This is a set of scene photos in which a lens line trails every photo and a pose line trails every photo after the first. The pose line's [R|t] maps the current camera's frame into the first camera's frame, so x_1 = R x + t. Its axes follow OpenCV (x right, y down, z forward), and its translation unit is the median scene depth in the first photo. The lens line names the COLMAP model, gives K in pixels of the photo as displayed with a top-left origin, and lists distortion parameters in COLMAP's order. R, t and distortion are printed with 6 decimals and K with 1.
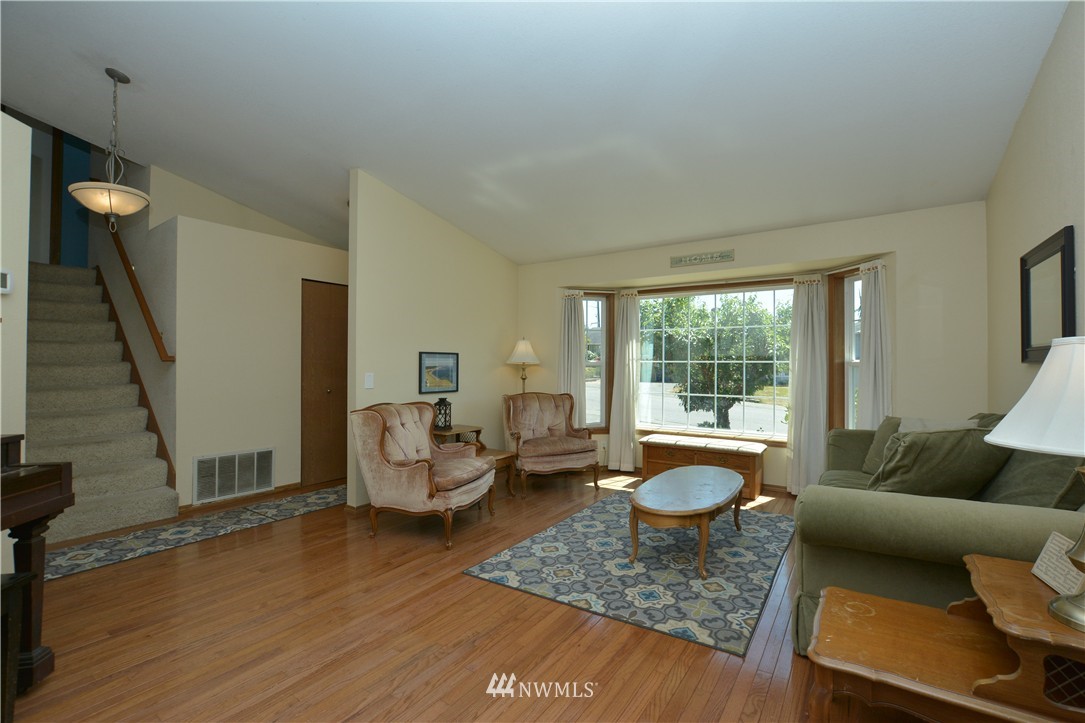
lens RADIAL K [[473.3, 0, 563.0], [0, 473.3, 361.9], [0, 0, 1]] dist [-0.028717, -0.000119]
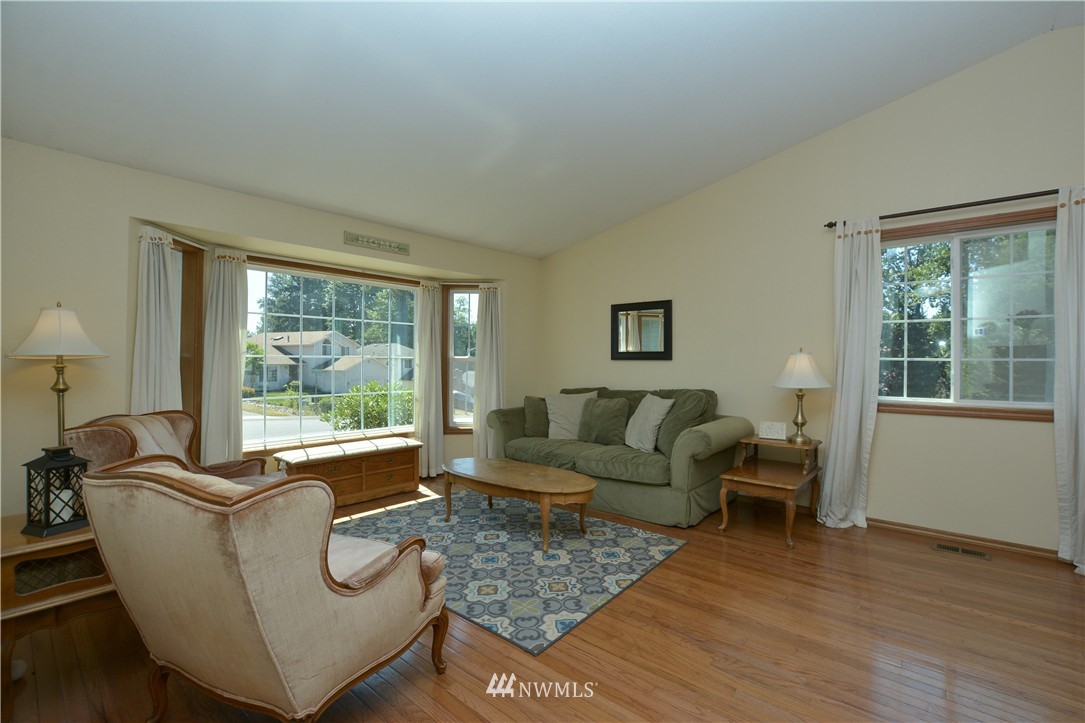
lens RADIAL K [[473.3, 0, 546.6], [0, 473.3, 362.4], [0, 0, 1]] dist [-0.028717, -0.000119]
pose [[0.143206, -0.002910, 0.989689, -0.899775], [-0.002683, 0.999991, 0.003329, 0.009962], [-0.989689, -0.003132, 0.143197, 0.885841]]
